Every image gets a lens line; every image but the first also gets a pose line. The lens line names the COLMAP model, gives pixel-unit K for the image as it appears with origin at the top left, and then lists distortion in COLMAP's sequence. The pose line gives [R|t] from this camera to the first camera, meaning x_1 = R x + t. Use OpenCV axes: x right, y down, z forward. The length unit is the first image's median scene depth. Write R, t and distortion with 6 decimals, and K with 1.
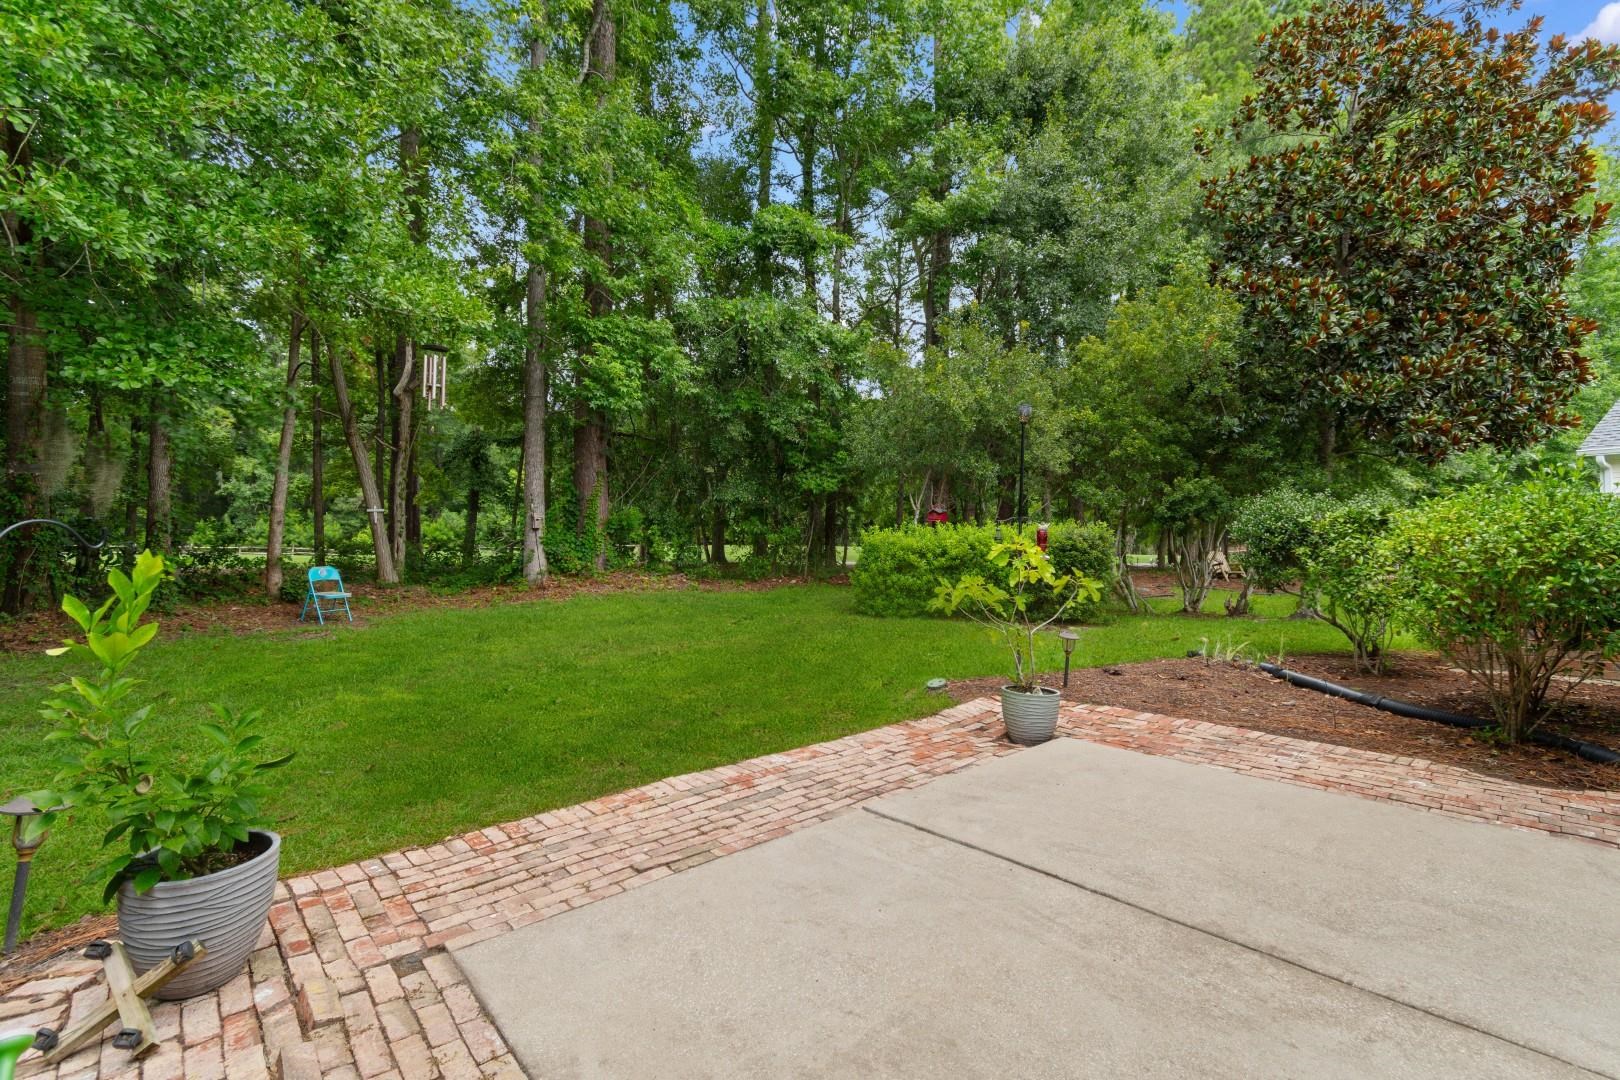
lens RADIAL K [[708.2, 0, 814.4], [0, 708.2, 535.0], [0, 0, 1]] dist [-0.003684, -0.000274]
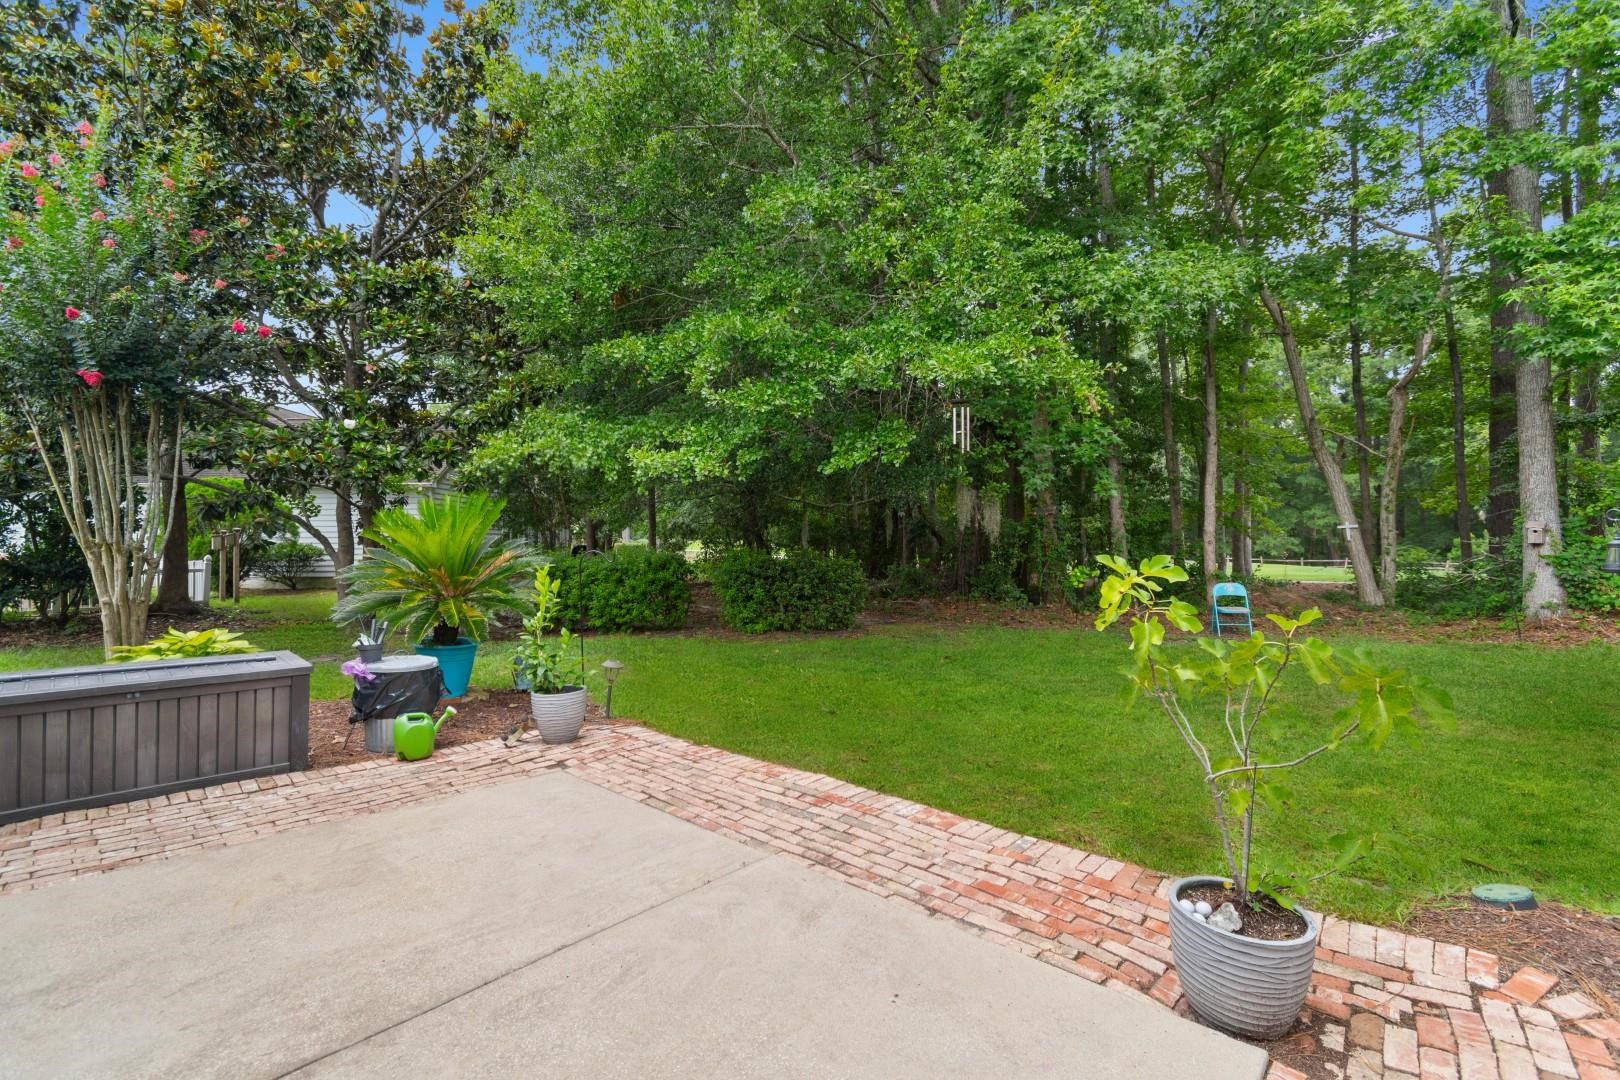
lens RADIAL K [[708.2, 0, 824.1], [0, 708.2, 540.4], [0, 0, 1]] dist [-0.003684, -0.000274]
pose [[0.144019, -0.014250, -0.989472, 0.984803], [-0.001066, 0.999893, -0.014556, -0.003353], [0.989574, 0.003151, 0.143988, 0.941461]]
